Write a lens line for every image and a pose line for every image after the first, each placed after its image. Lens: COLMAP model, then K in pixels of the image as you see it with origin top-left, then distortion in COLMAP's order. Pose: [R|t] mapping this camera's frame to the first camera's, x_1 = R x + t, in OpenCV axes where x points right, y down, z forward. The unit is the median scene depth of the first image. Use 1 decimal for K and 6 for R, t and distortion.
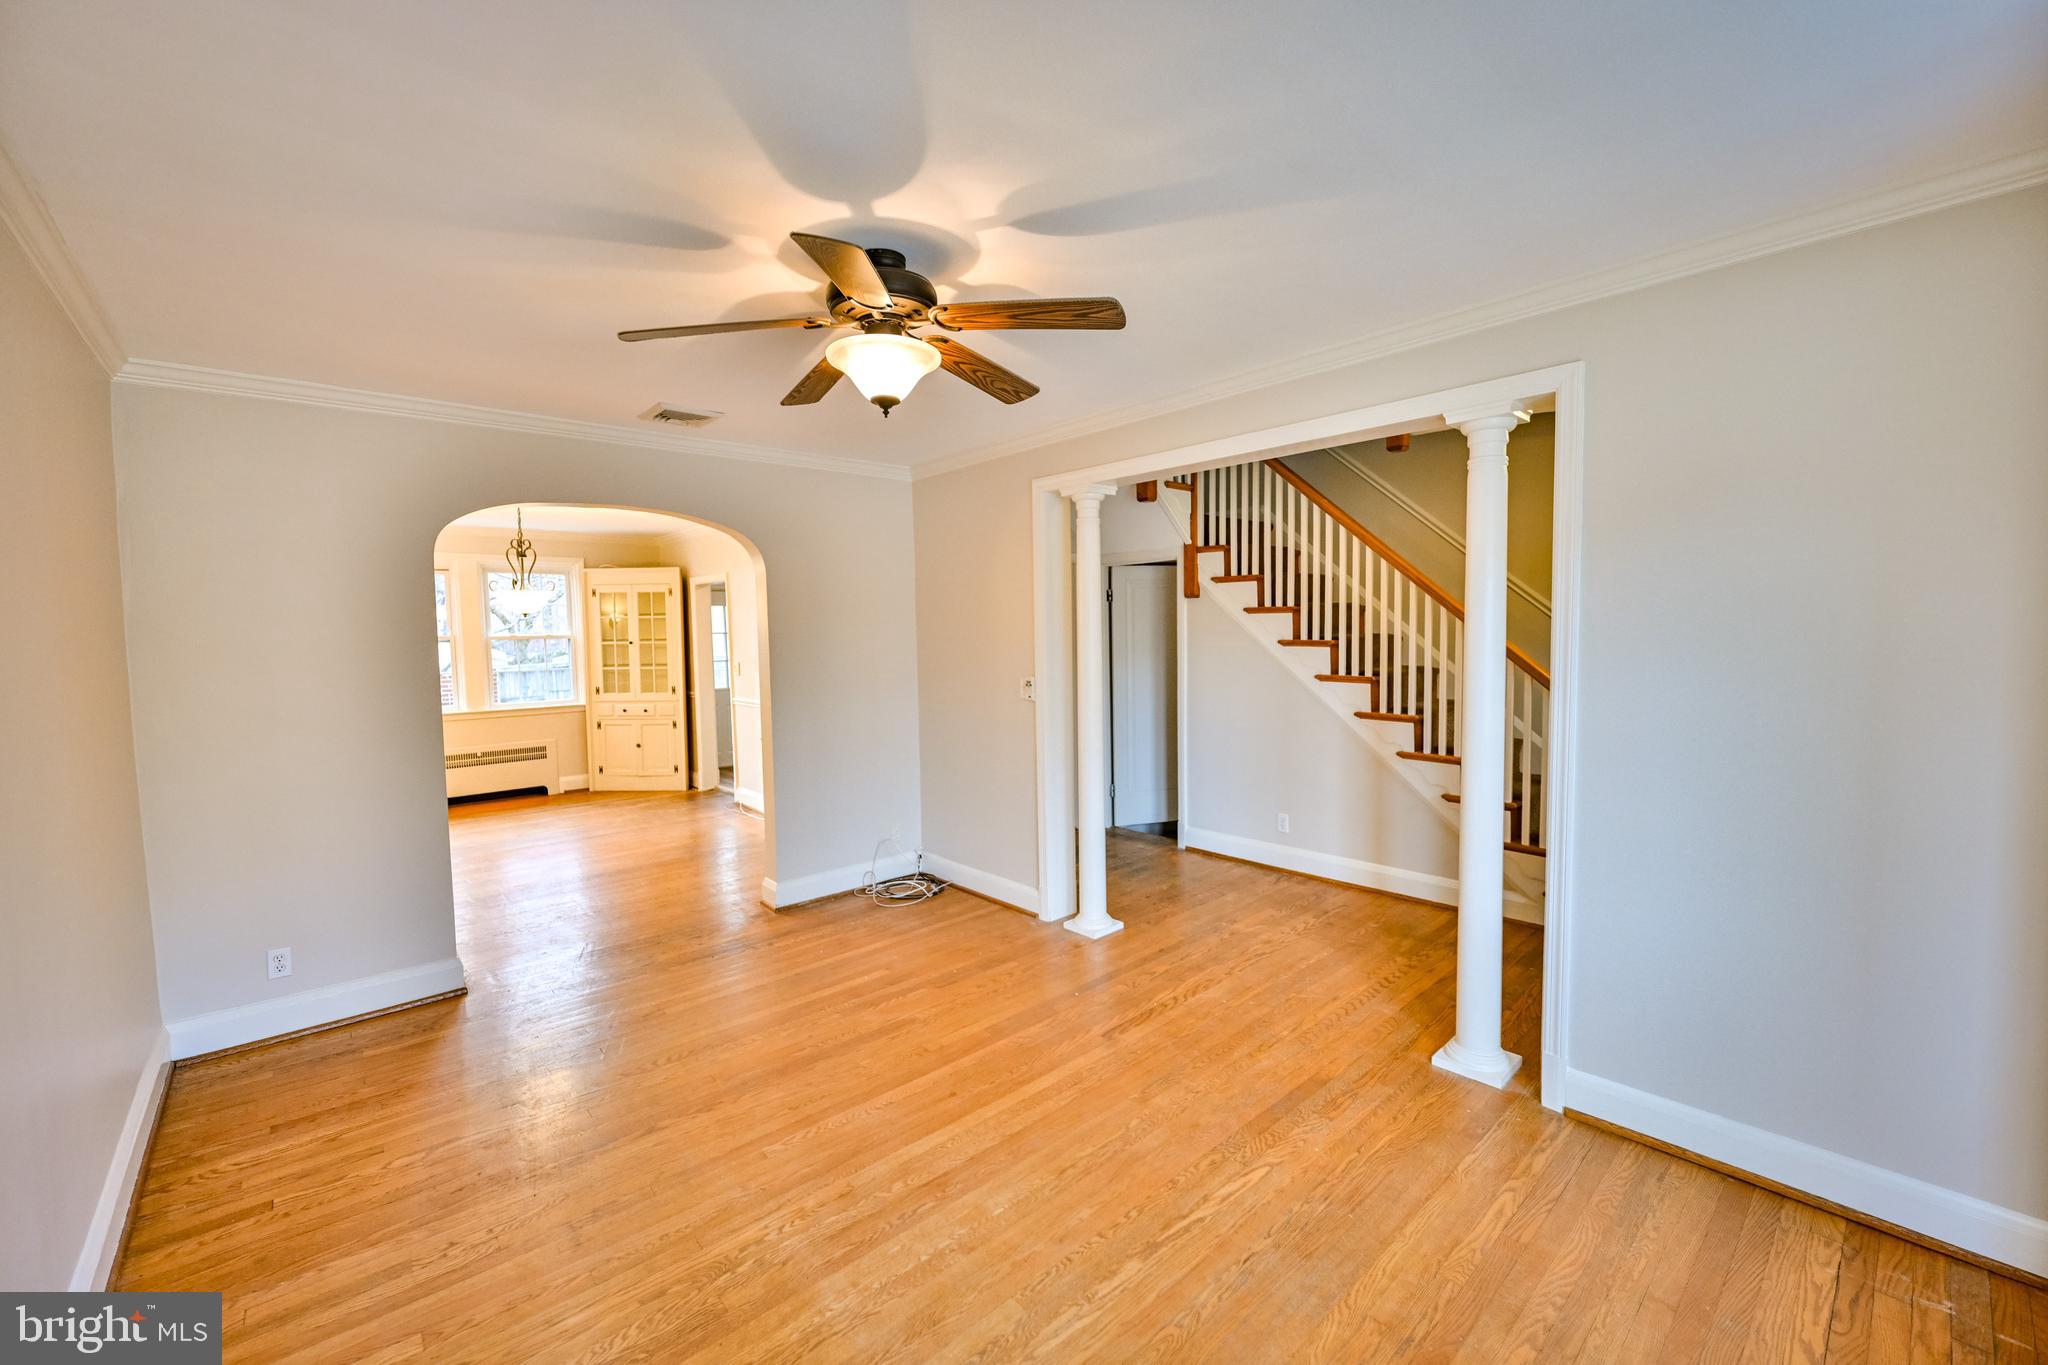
lens RADIAL K [[810.6, 0, 1014.5], [0, 810.6, 681.6], [0, 0, 1]] dist [-0.000557, 0.000309]
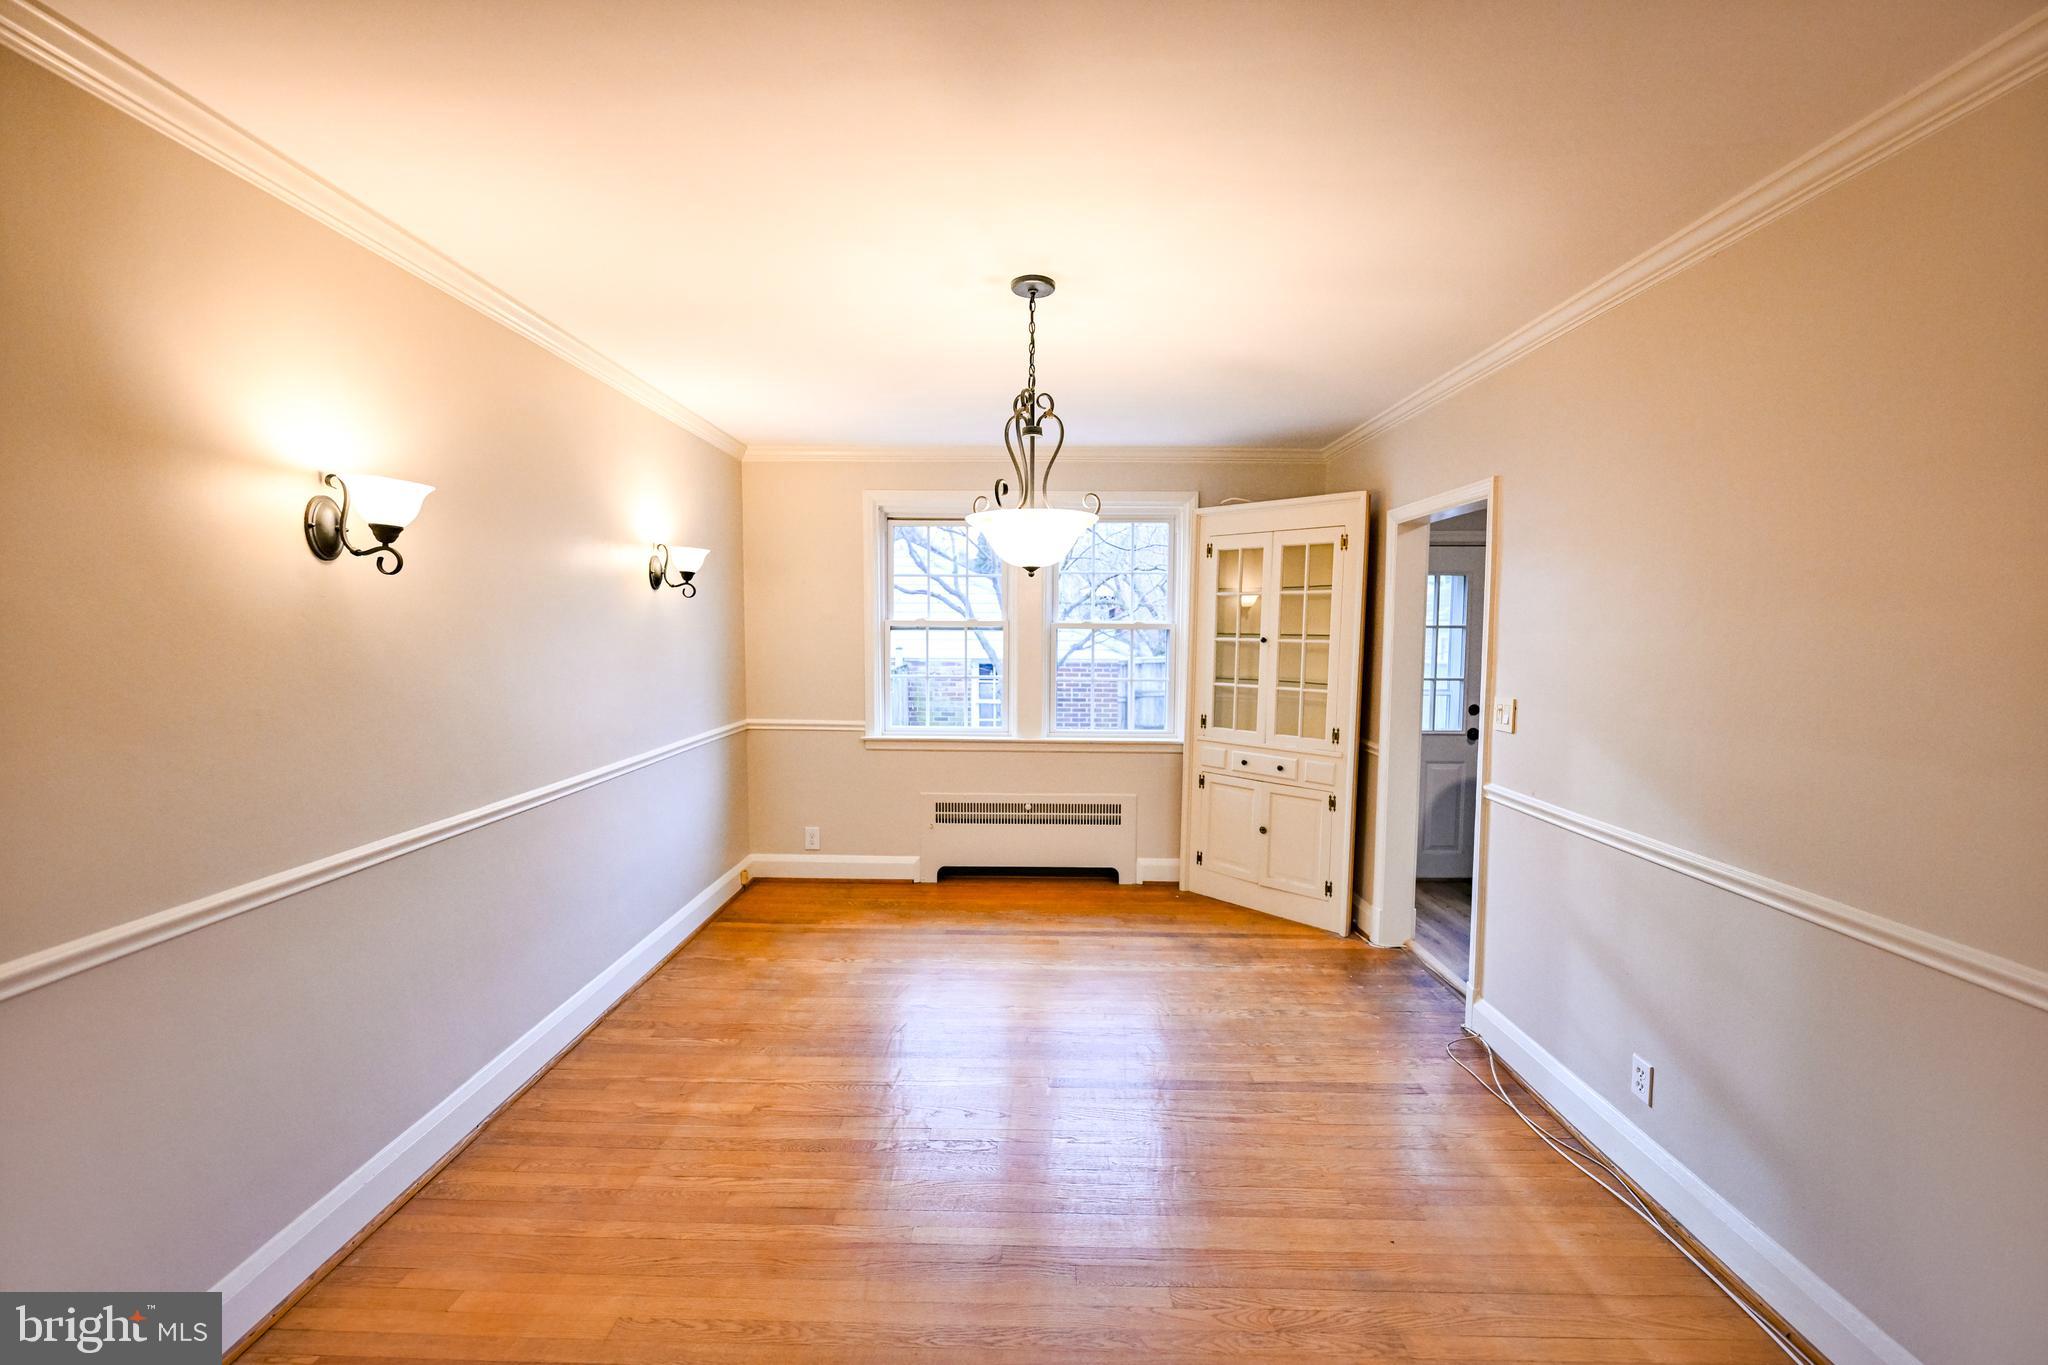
lens RADIAL K [[810.6, 0, 1022.8], [0, 810.6, 680.2], [0, 0, 1]] dist [-0.000557, 0.000309]
pose [[0.739286, 0.066585, -0.670091, -0.380483], [-0.064428, 0.997528, 0.028040, -0.043269], [0.670302, 0.022443, 0.741749, 0.820169]]
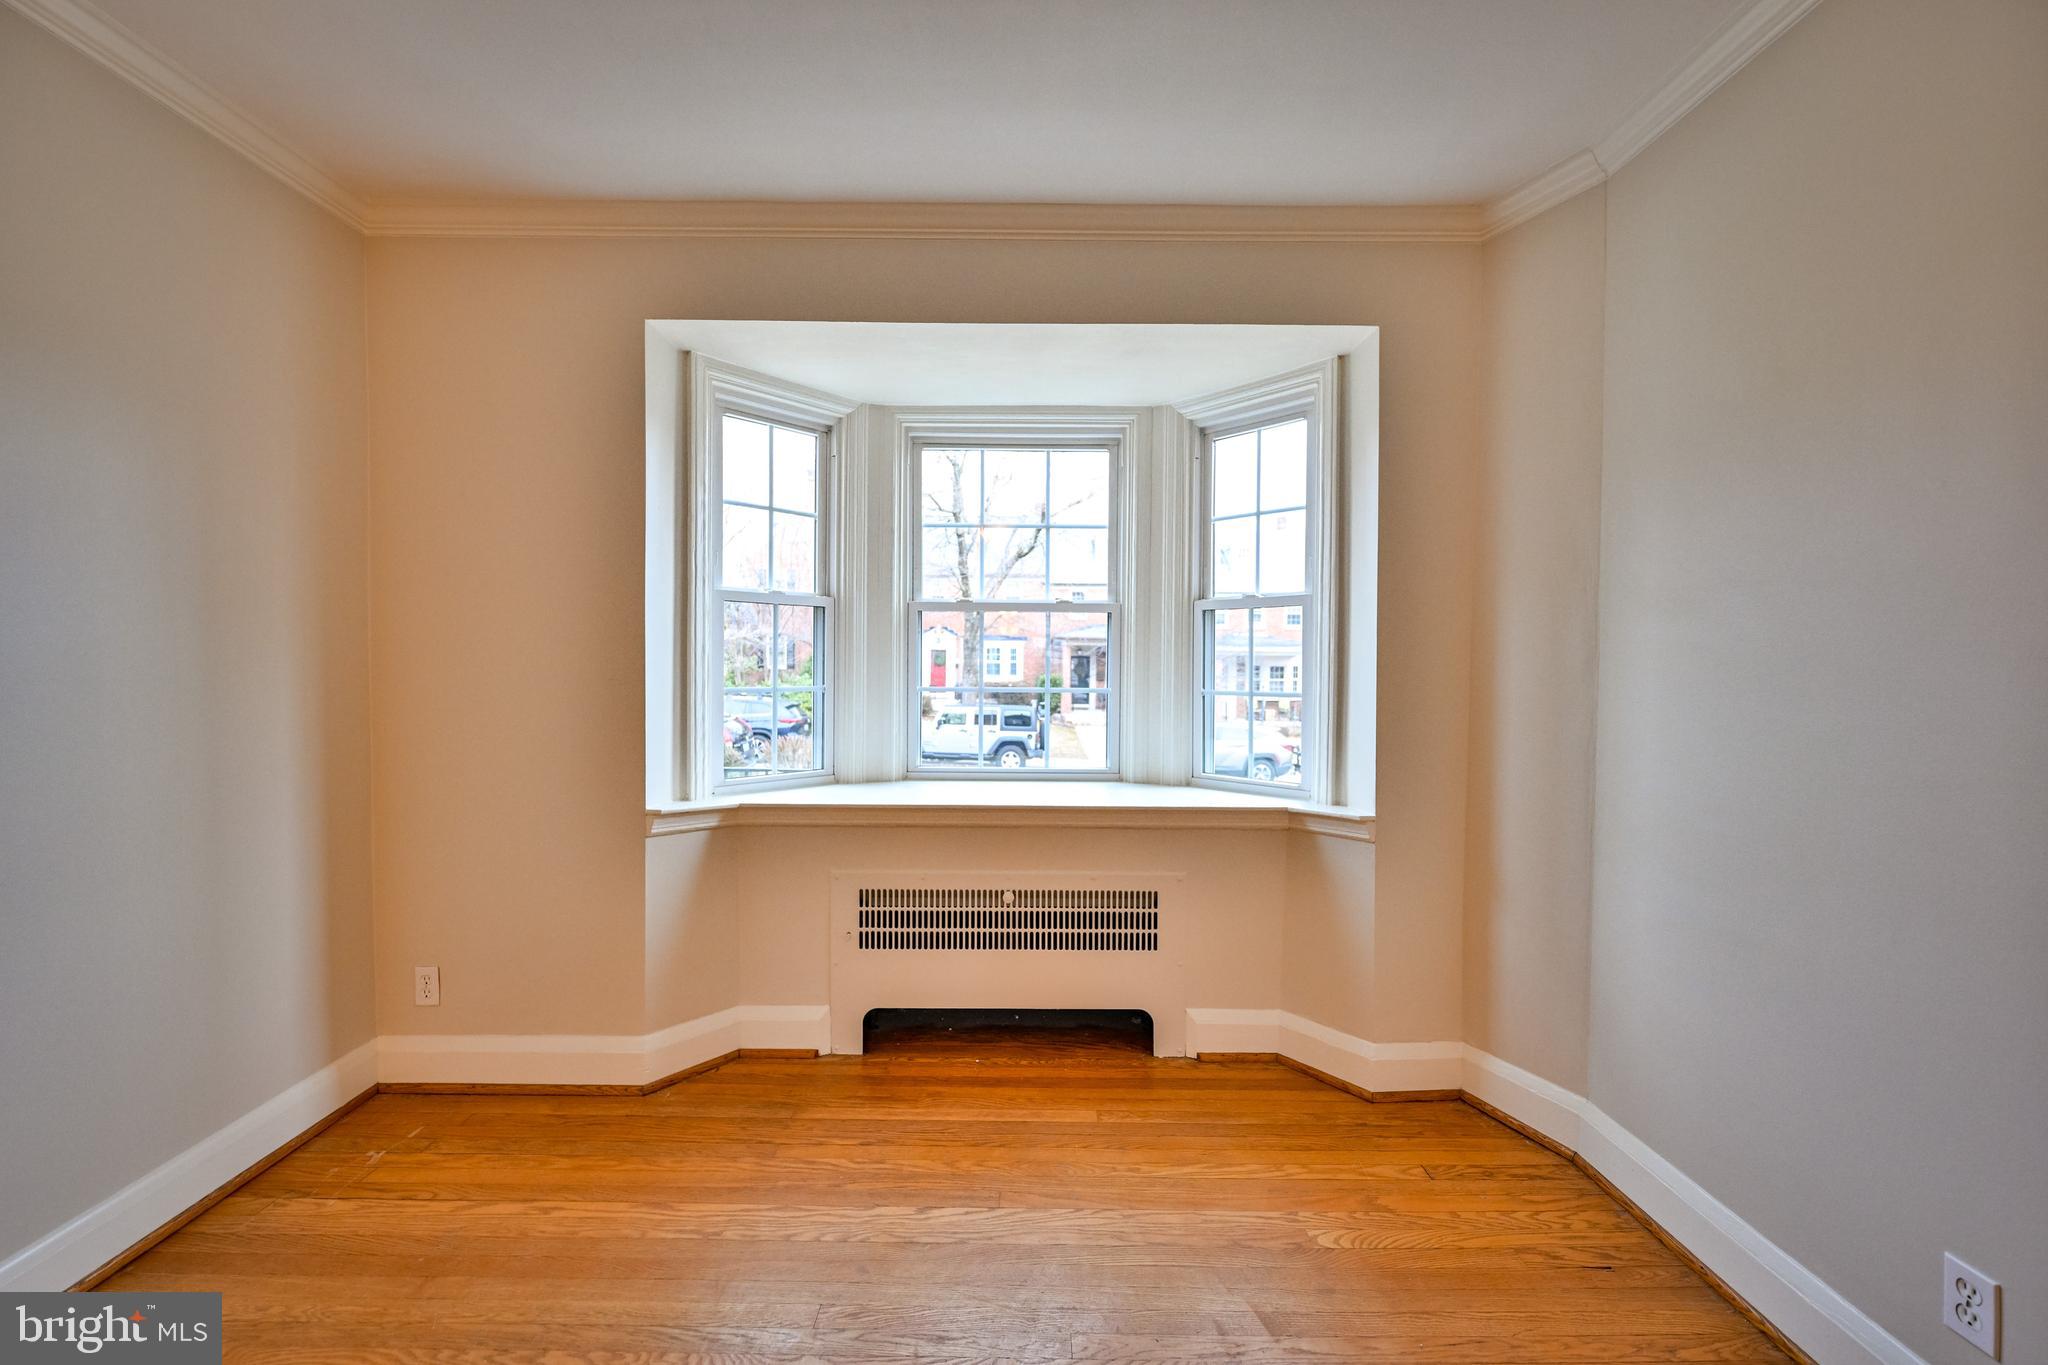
lens RADIAL K [[810.6, 0, 1024.7], [0, 810.6, 677.8], [0, 0, 1]] dist [-0.000557, 0.000309]
pose [[-0.749418, -0.000953, 0.662096, -0.111806], [0.050900, 0.996957, 0.059049, 0.029537], [-0.660137, 0.077954, -0.747089, 0.449729]]
